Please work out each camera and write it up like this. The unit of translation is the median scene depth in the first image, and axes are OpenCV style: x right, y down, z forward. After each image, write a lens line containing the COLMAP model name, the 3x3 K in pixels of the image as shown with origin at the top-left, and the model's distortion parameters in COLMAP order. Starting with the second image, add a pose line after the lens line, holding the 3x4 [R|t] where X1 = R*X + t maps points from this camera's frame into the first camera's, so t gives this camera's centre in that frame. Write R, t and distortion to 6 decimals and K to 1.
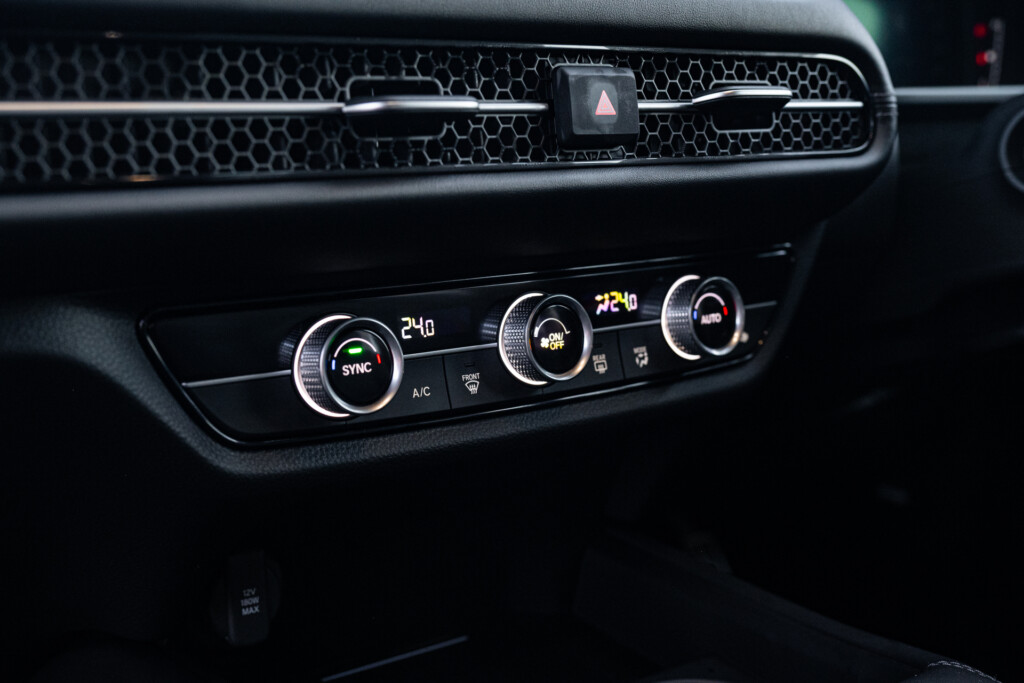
lens RADIAL K [[1405.4, 0, 514.7], [0, 1405.4, 342.6], [0, 0, 1]] dist [-0.000064, 0.000000]
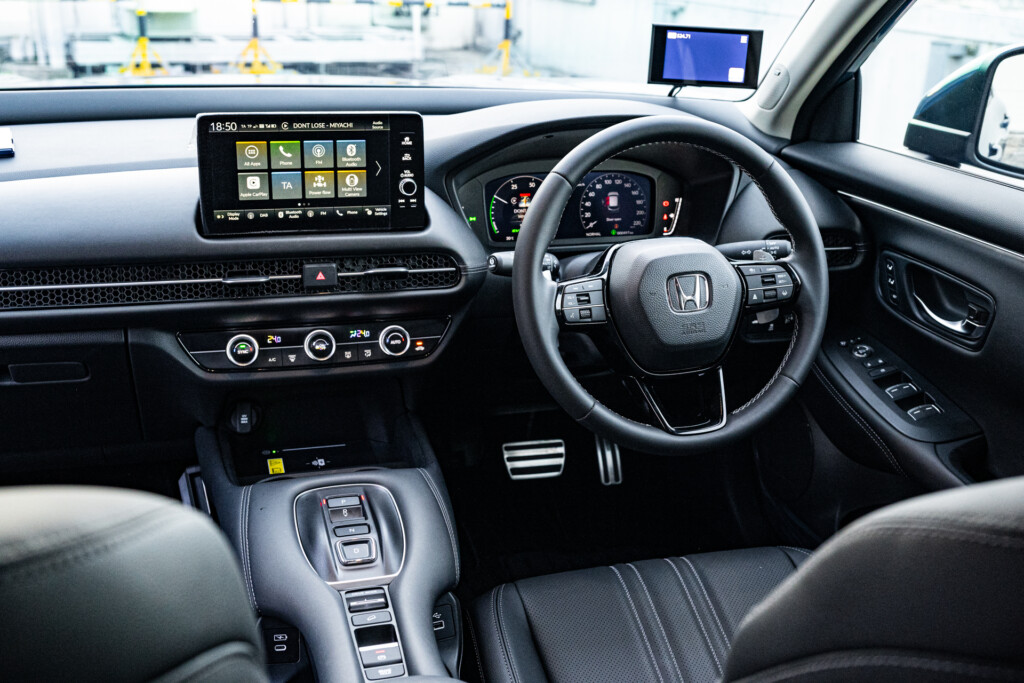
lens RADIAL K [[1100.6, 0, 516.0], [0, 1100.6, 332.2], [0, 0, 1]] dist [0.012027, 0.000000]
pose [[0.924528, 0.099365, -0.367932, 1.232741], [-0.074155, 0.993864, 0.082071, -0.247583], [0.373830, -0.048593, 0.926224, -1.001980]]
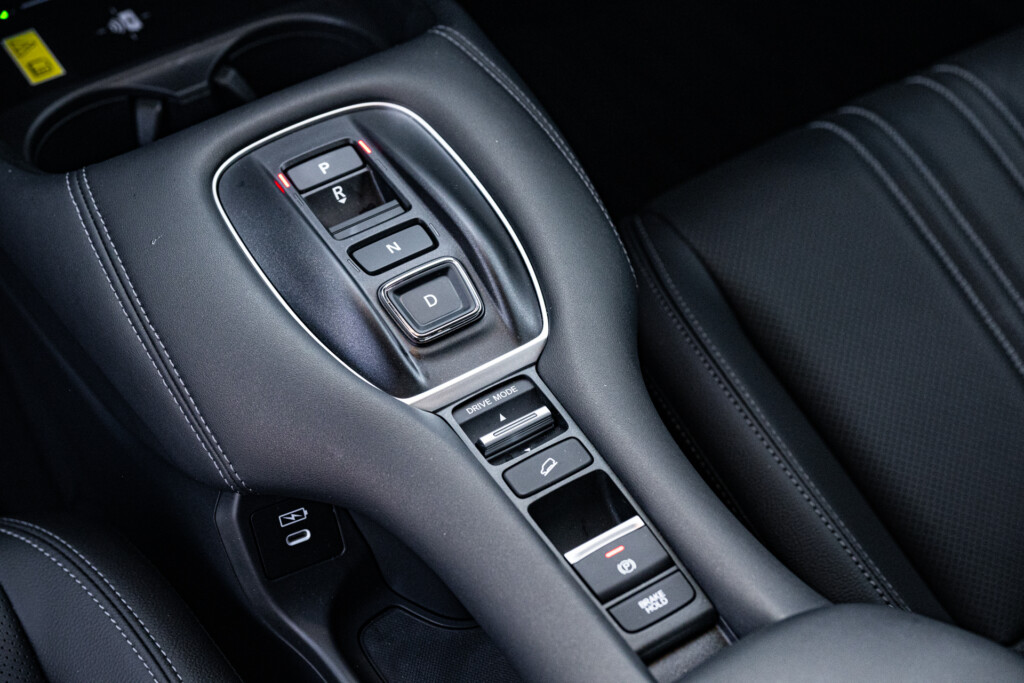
lens RADIAL K [[1902.1, 0, 514.9], [0, 1902.1, 337.4], [0, 0, 1]] dist [-0.016435, 0.000000]
pose [[0.992443, 0.027028, -0.119691, 0.541451], [0.039347, 0.853832, 0.519060, -0.386946], [0.116225, -0.519847, 0.846316, -0.536098]]
